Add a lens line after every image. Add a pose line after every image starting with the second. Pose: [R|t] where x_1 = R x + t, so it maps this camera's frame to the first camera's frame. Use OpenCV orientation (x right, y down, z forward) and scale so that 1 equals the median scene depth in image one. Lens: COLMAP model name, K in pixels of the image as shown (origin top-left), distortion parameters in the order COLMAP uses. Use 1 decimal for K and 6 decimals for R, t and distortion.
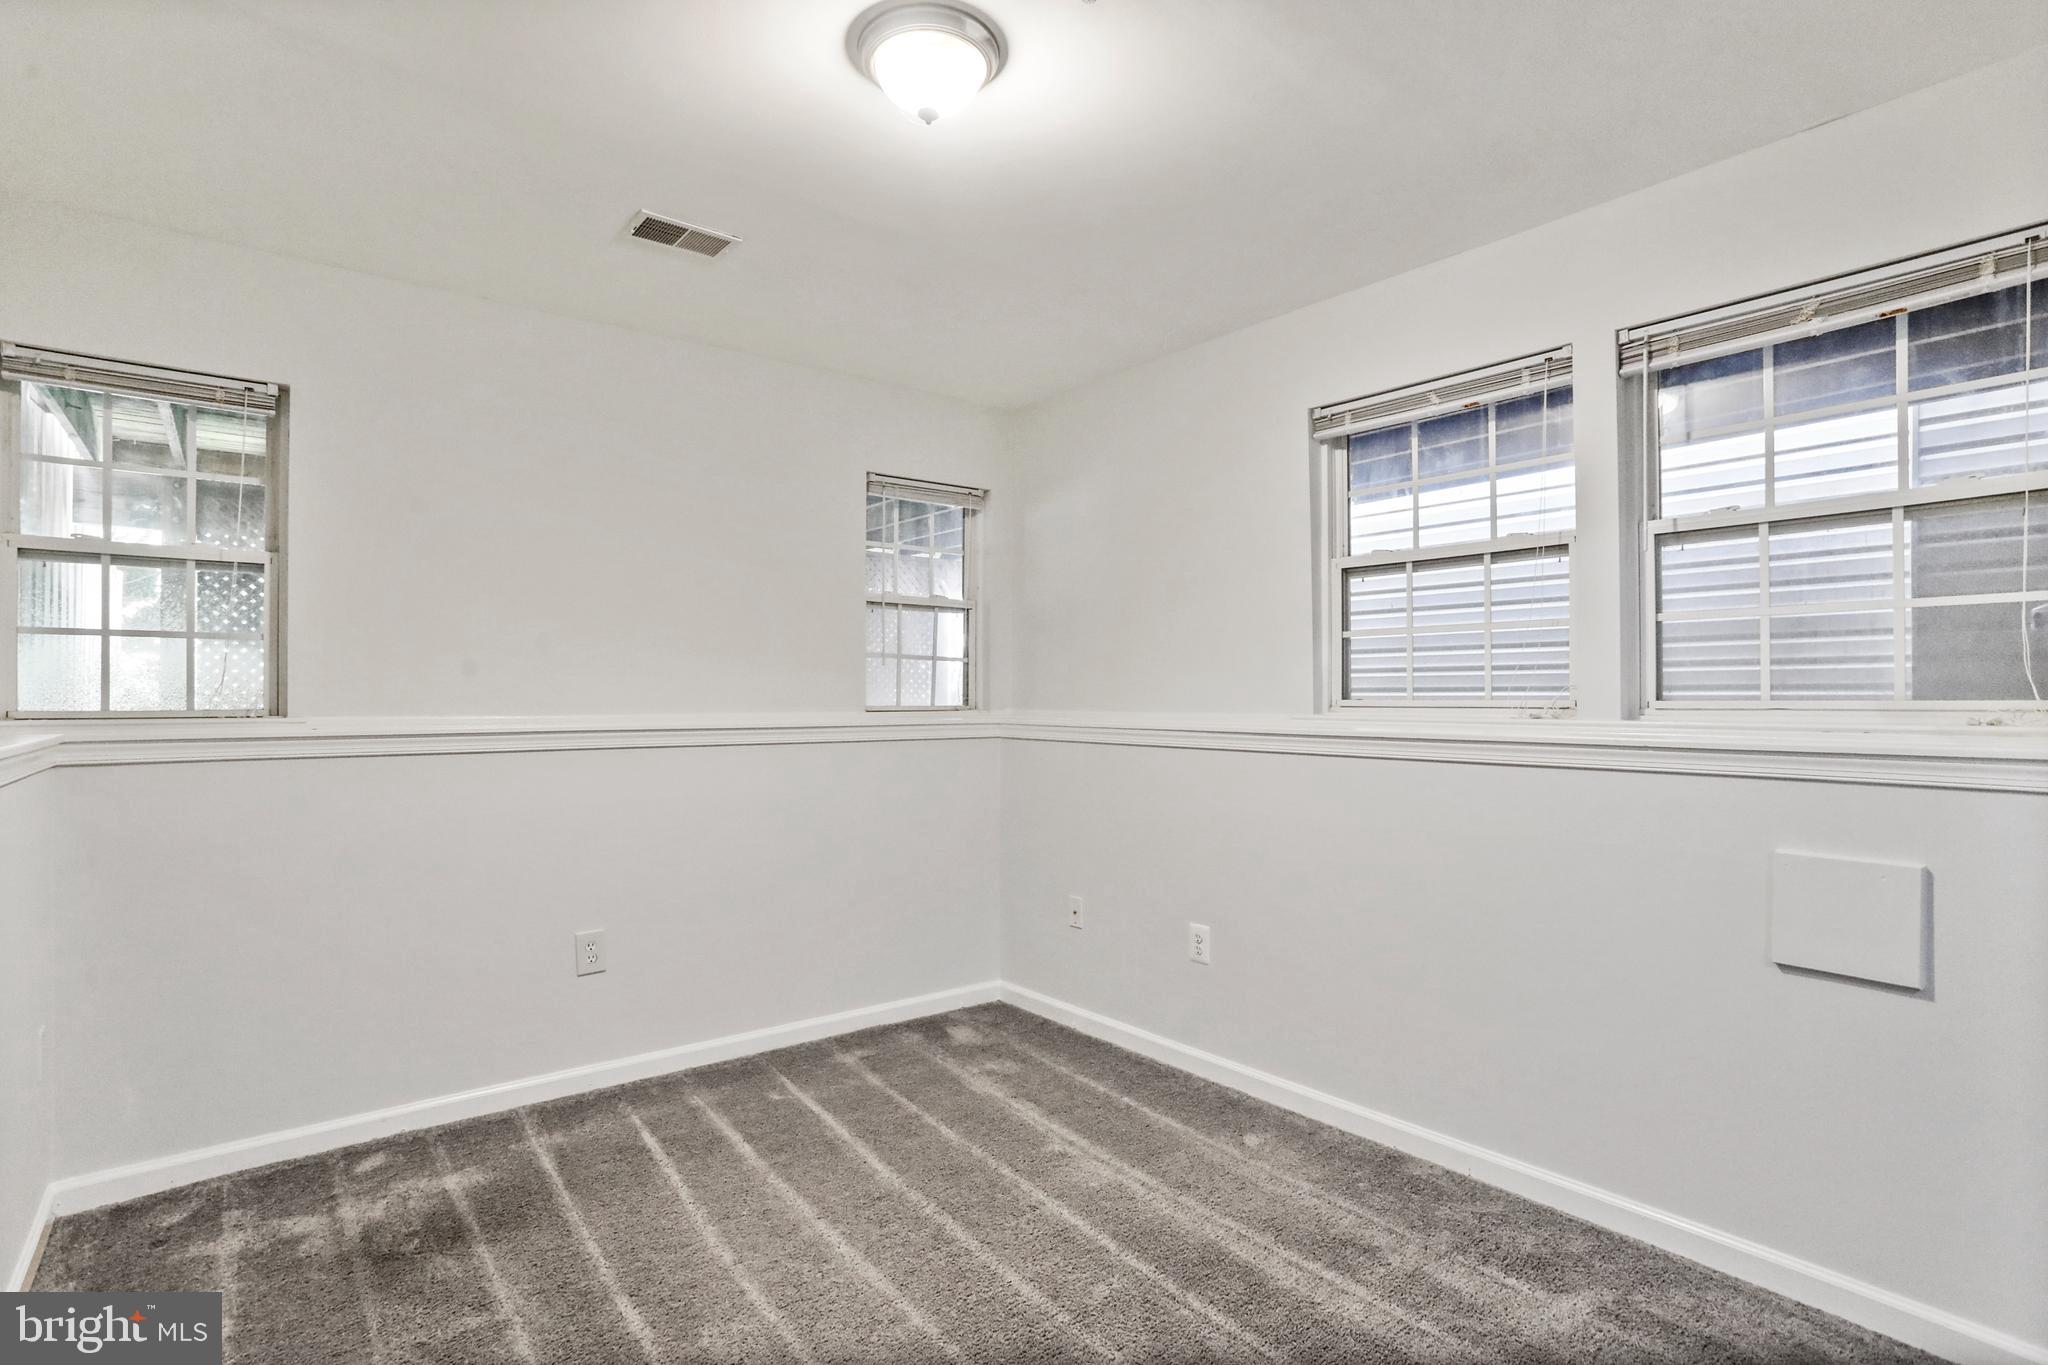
lens RADIAL K [[1009.7, 0, 1012.3], [0, 1009.7, 678.2], [0, 0, 1]] dist [-0.048976, 0.026915]
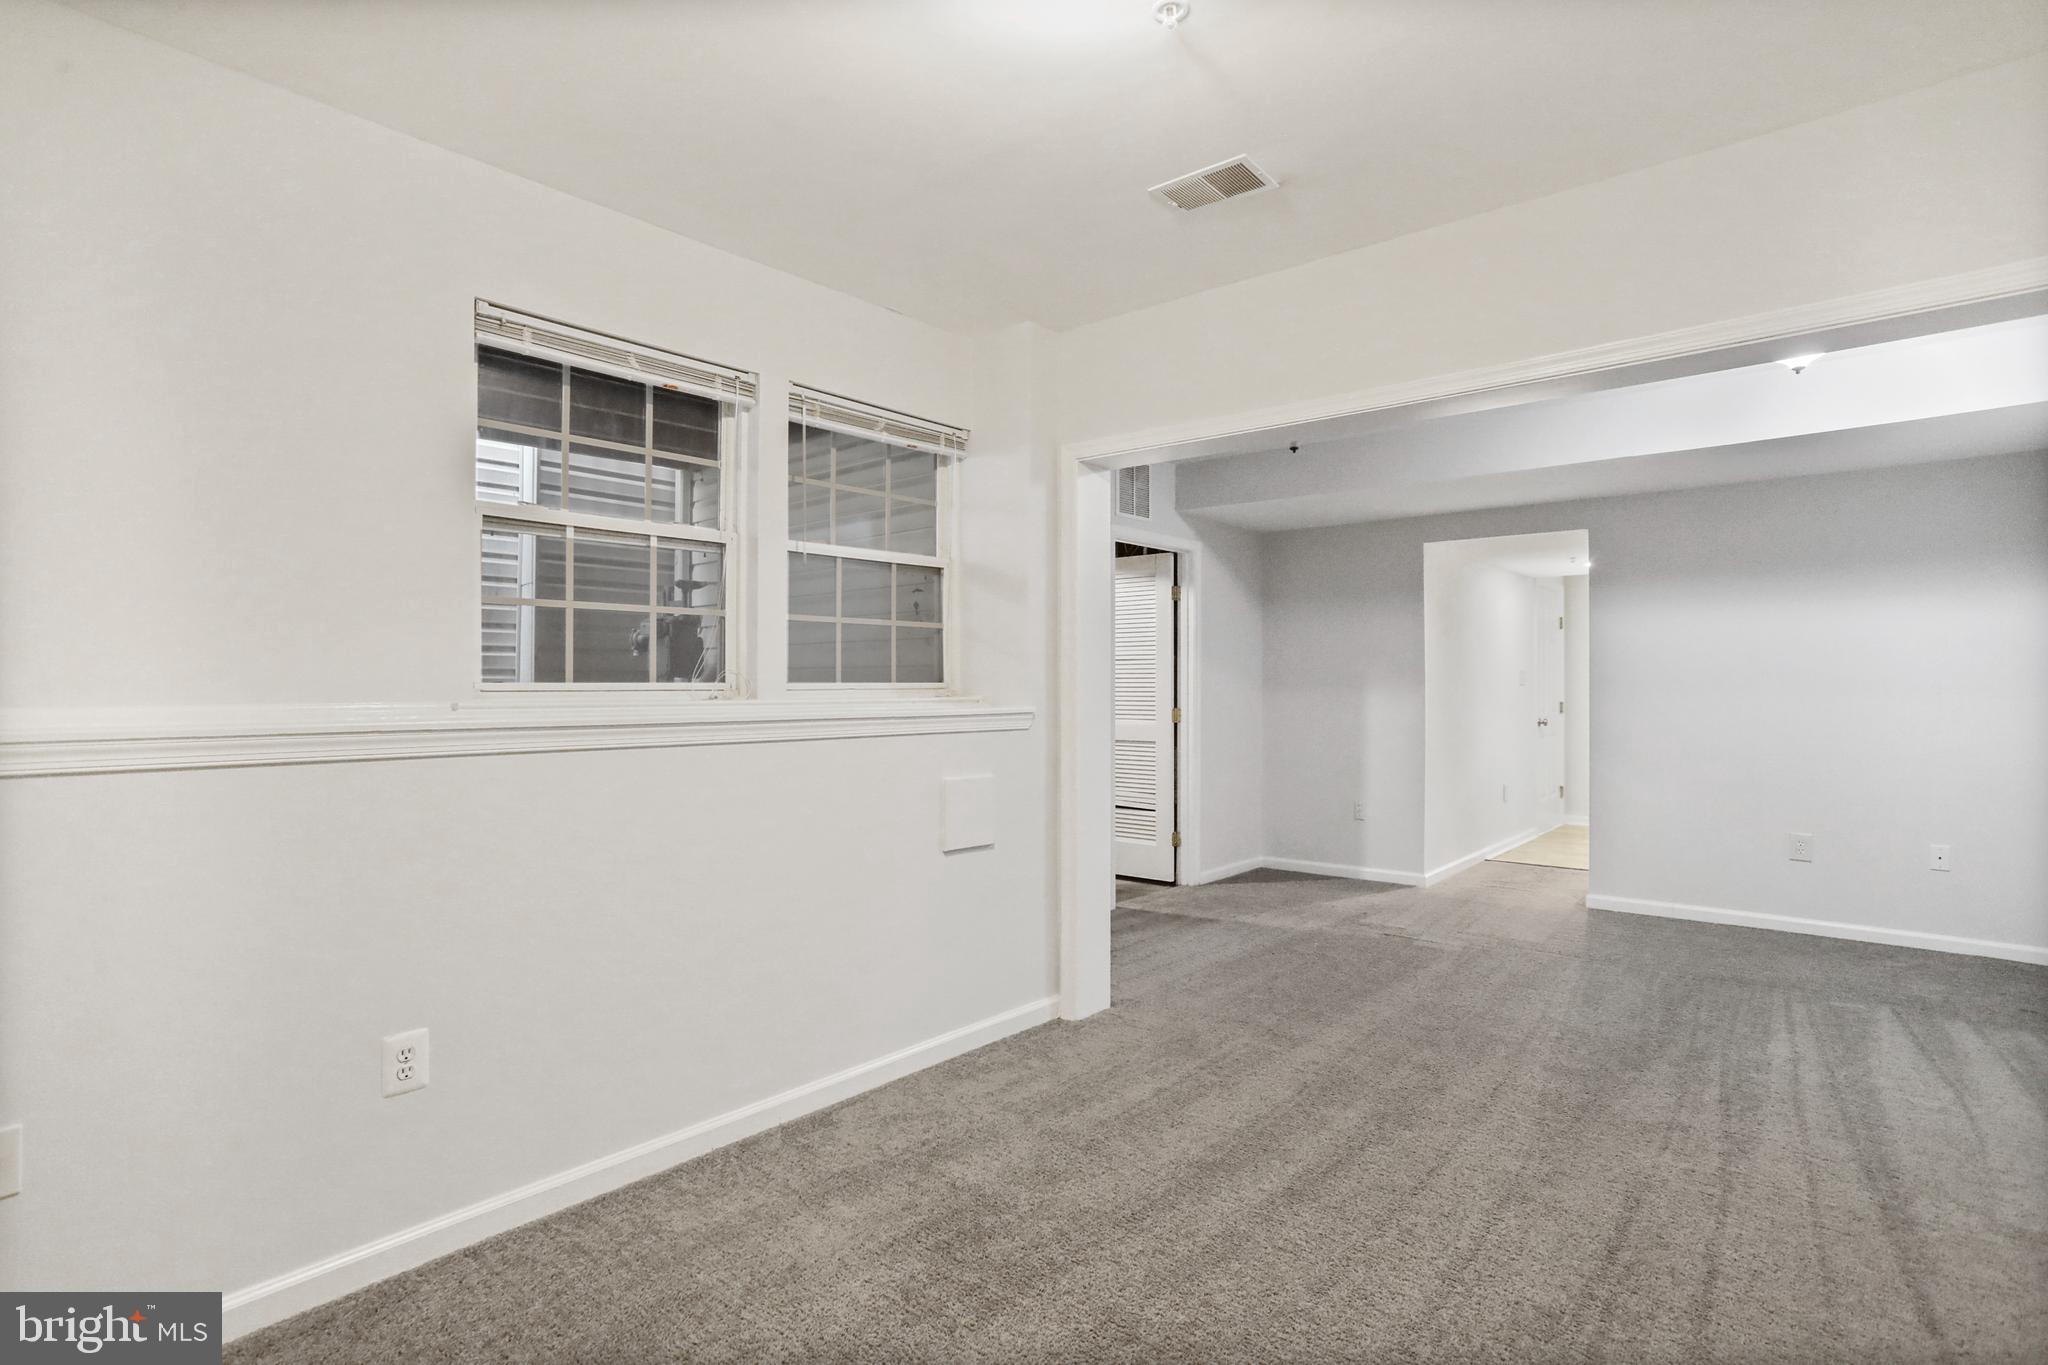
lens RADIAL K [[1009.7, 0, 1012.3], [0, 1009.7, 678.2], [0, 0, 1]] dist [-0.048976, 0.026915]
pose [[-0.179333, 0.003145, 0.983783, -0.515464], [-0.018973, 0.999798, -0.006655, 0.014788], [-0.983606, -0.019858, -0.179237, 0.741678]]
